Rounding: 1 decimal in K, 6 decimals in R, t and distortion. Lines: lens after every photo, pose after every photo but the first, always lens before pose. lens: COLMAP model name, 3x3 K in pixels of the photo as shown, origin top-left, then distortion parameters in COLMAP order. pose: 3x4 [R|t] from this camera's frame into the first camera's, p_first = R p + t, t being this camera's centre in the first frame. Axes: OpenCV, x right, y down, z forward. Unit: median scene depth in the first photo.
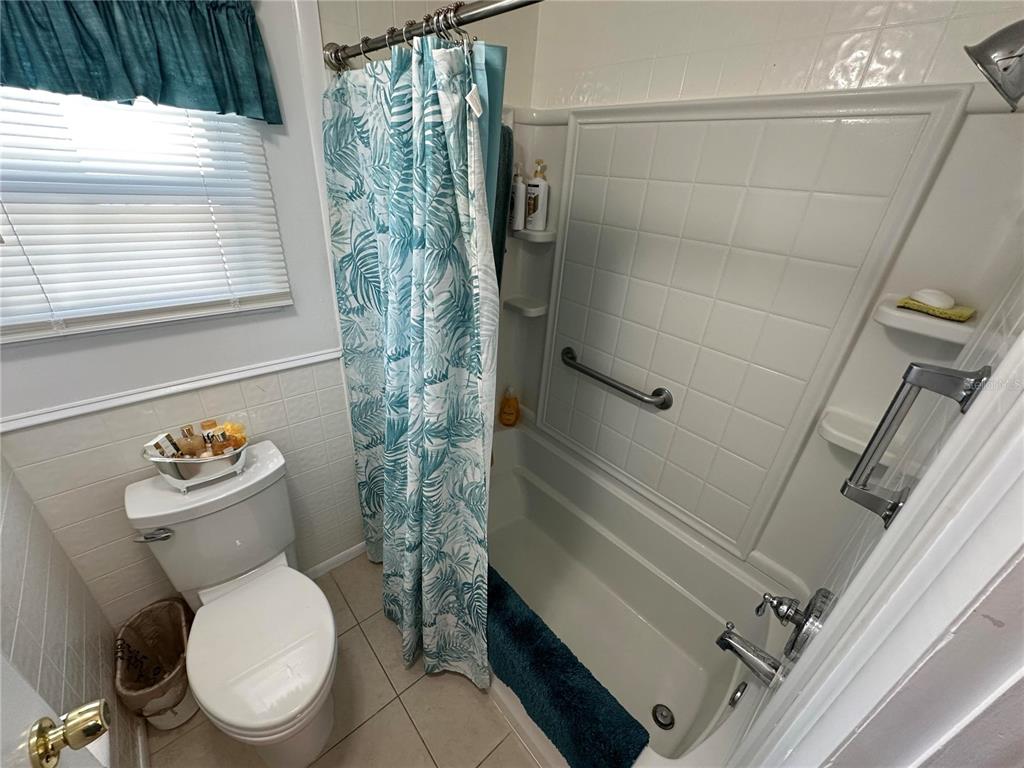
lens RADIAL K [[408.8, 0, 513.7], [0, 408.8, 387.5], [0, 0, 1]] dist [-0.002364, 0.000992]
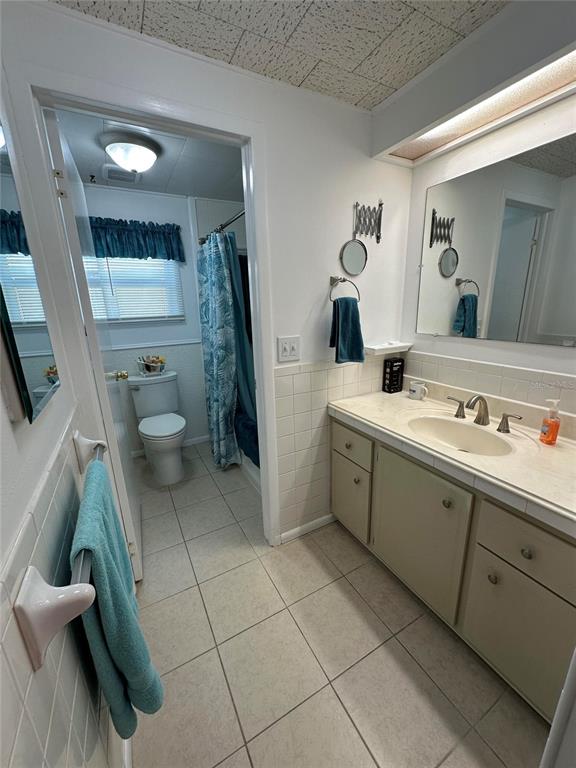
lens RADIAL K [[306.6, 0, 287.4], [0, 306.6, 382.5], [0, 0, 1]] dist [-0.002364, 0.000992]
pose [[0.971422, -0.033802, -0.234939, 0.757185], [-0.020797, 0.973880, -0.226108, 0.816677], [0.236445, 0.224533, 0.945346, -0.886802]]
